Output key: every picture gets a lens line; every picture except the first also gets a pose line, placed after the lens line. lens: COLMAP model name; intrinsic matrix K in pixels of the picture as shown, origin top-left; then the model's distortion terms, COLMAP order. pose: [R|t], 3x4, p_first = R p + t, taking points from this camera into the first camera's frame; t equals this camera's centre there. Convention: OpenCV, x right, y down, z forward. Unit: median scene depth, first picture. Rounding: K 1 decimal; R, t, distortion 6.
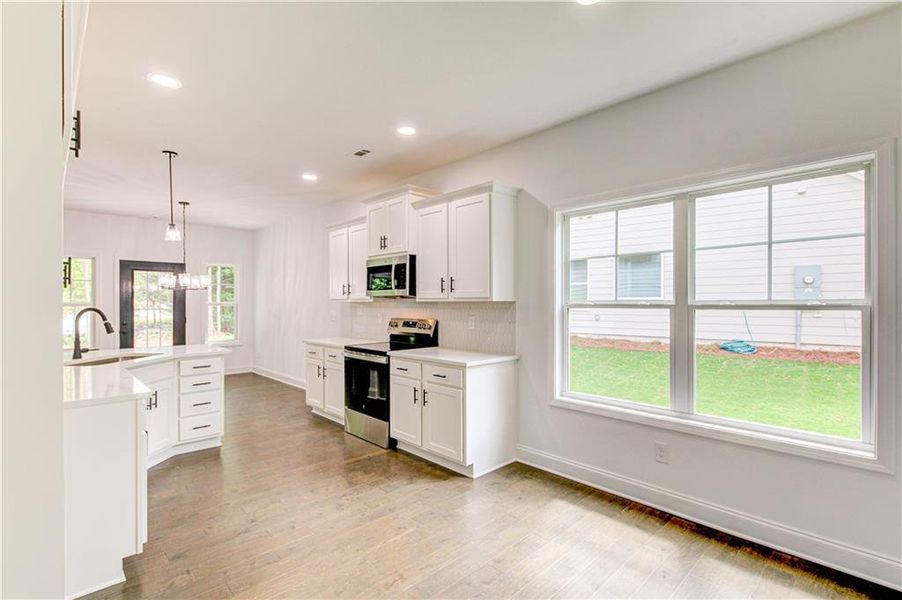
lens RADIAL K [[429.5, 0, 460.7], [0, 429.5, 303.9], [0, 0, 1]] dist [0.008807, -0.001032]
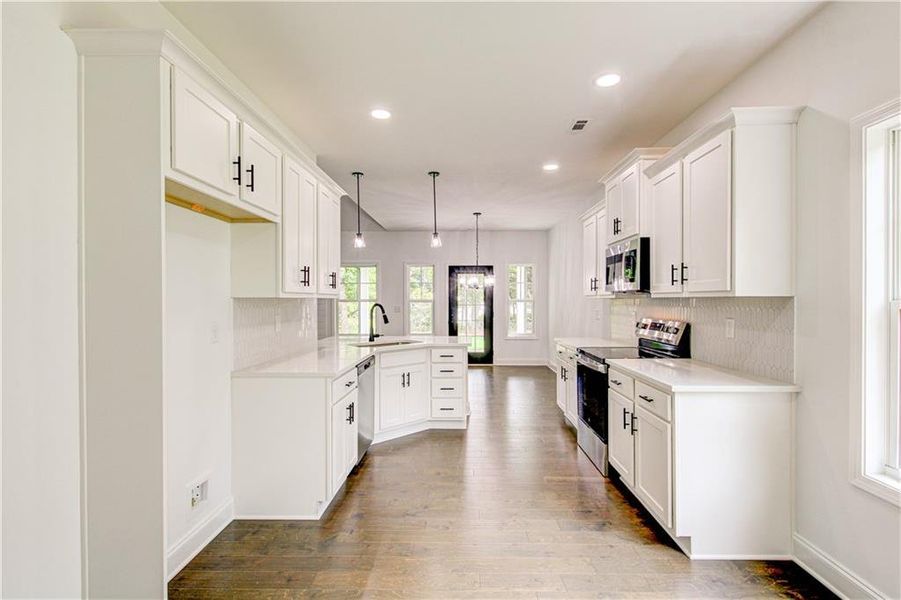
lens RADIAL K [[429.0, 0, 451.7], [0, 429.0, 302.1], [0, 0, 1]] dist [0.008807, -0.001032]
pose [[0.698007, 0.002614, -0.716087, 0.218997], [-0.000170, 0.999994, 0.003485, 0.000297], [0.716091, -0.002311, 0.698003, 0.224745]]
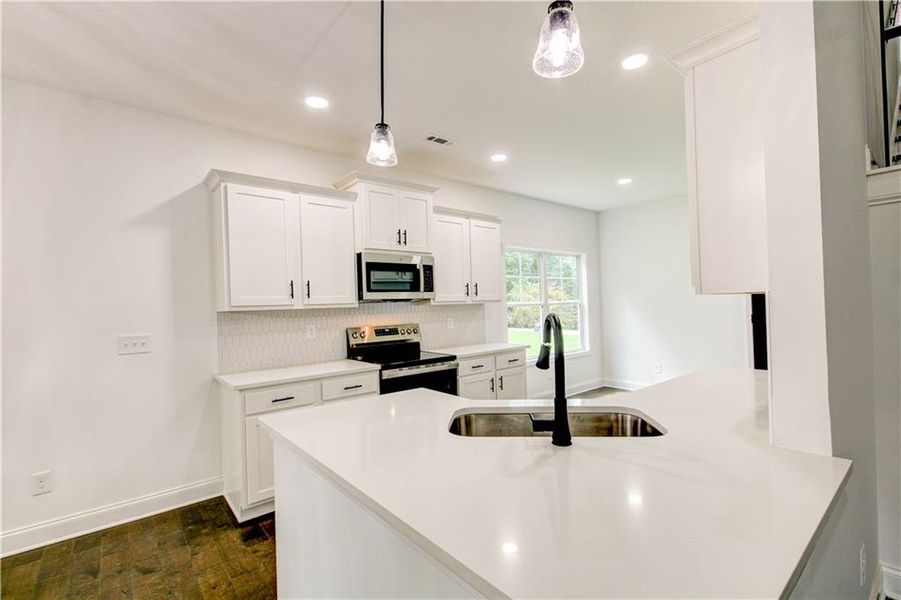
lens RADIAL K [[397.4, 0, 433.5], [0, 397.4, 304.2], [0, 0, 1]] dist [-0.000023, -0.000055]
pose [[0.117656, 0.004851, 0.993043, -1.111778], [0.036083, 0.999307, -0.009157, 0.001680], [-0.992399, 0.036910, 0.117400, 0.974611]]
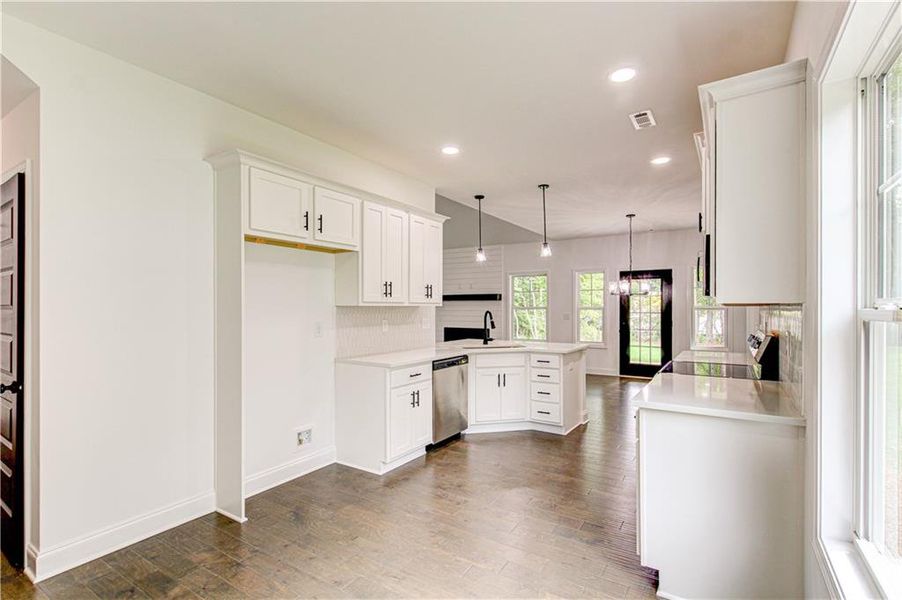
lens RADIAL K [[429.5, 0, 450.7], [0, 429.5, 306.9], [0, 0, 1]] dist [0.008807, -0.001032]
pose [[0.222687, -0.000931, -0.974890, 0.493182], [-0.001709, 0.999998, -0.001346, -0.001093], [0.974889, 0.001966, 0.222684, 0.498184]]
